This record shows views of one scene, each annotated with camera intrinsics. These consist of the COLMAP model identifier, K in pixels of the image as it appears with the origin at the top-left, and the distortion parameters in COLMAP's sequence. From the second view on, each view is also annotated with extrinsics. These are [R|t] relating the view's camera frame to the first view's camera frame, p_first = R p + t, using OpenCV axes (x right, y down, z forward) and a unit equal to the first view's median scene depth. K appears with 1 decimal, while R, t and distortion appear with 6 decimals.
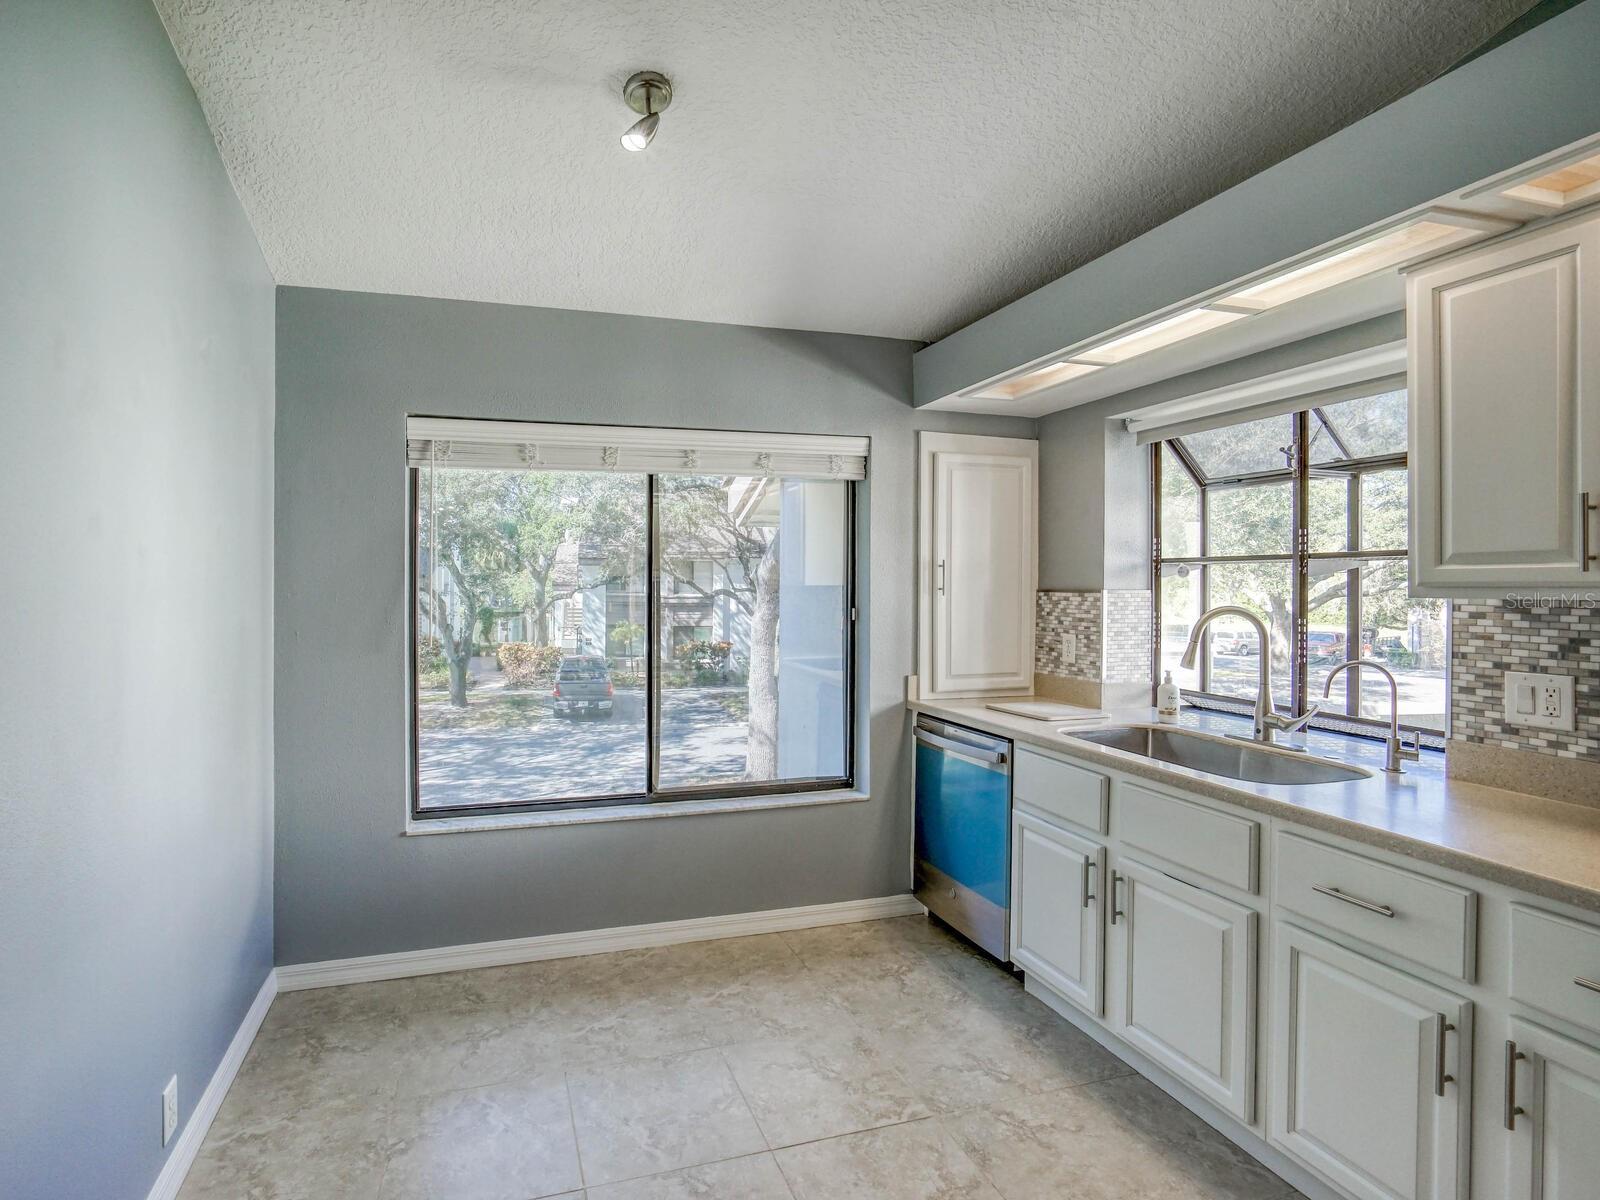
lens RADIAL K [[701.3, 0, 794.0], [0, 701.3, 589.5], [0, 0, 1]] dist [-0.013680, 0.004532]
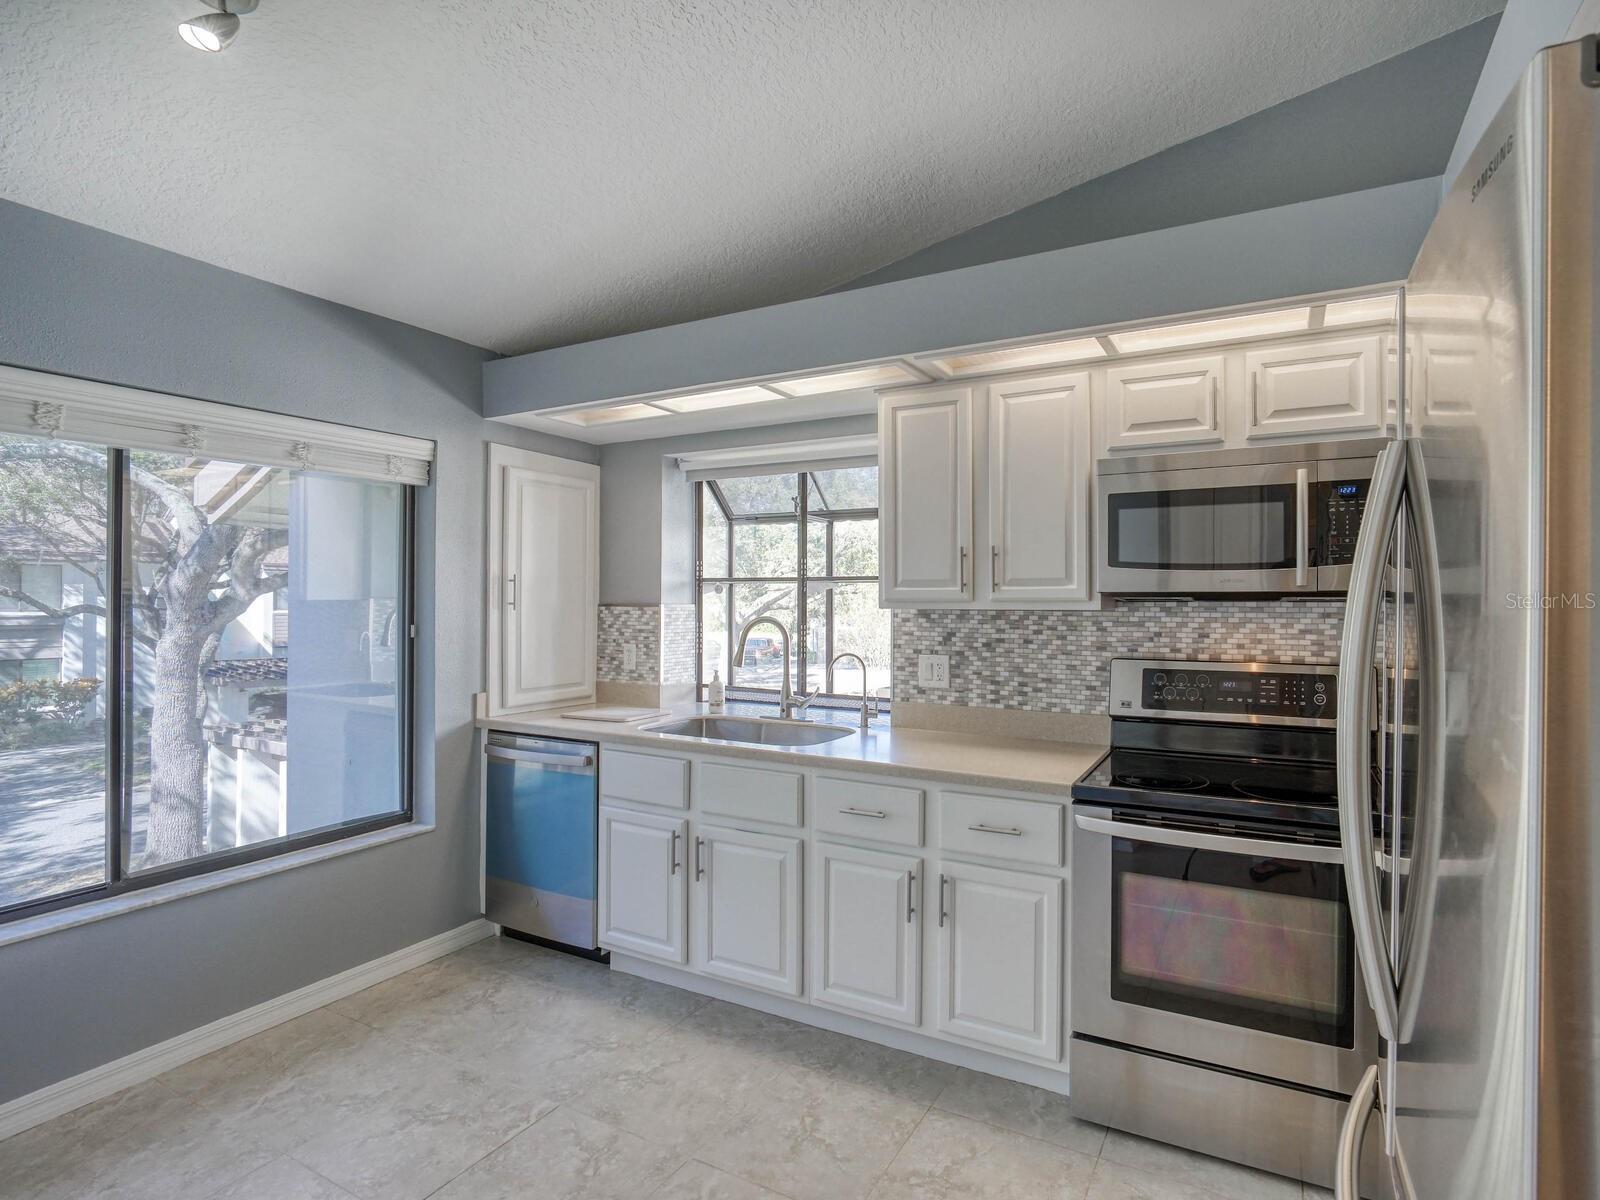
lens RADIAL K [[701.3, 0, 798.2], [0, 701.3, 602.8], [0, 0, 1]] dist [-0.013680, 0.004532]
pose [[0.758133, -0.000560, 0.652100, -0.160552], [0.002095, 0.999997, -0.001576, 0.000586], [-0.652096, 0.002561, 0.758132, -0.025229]]
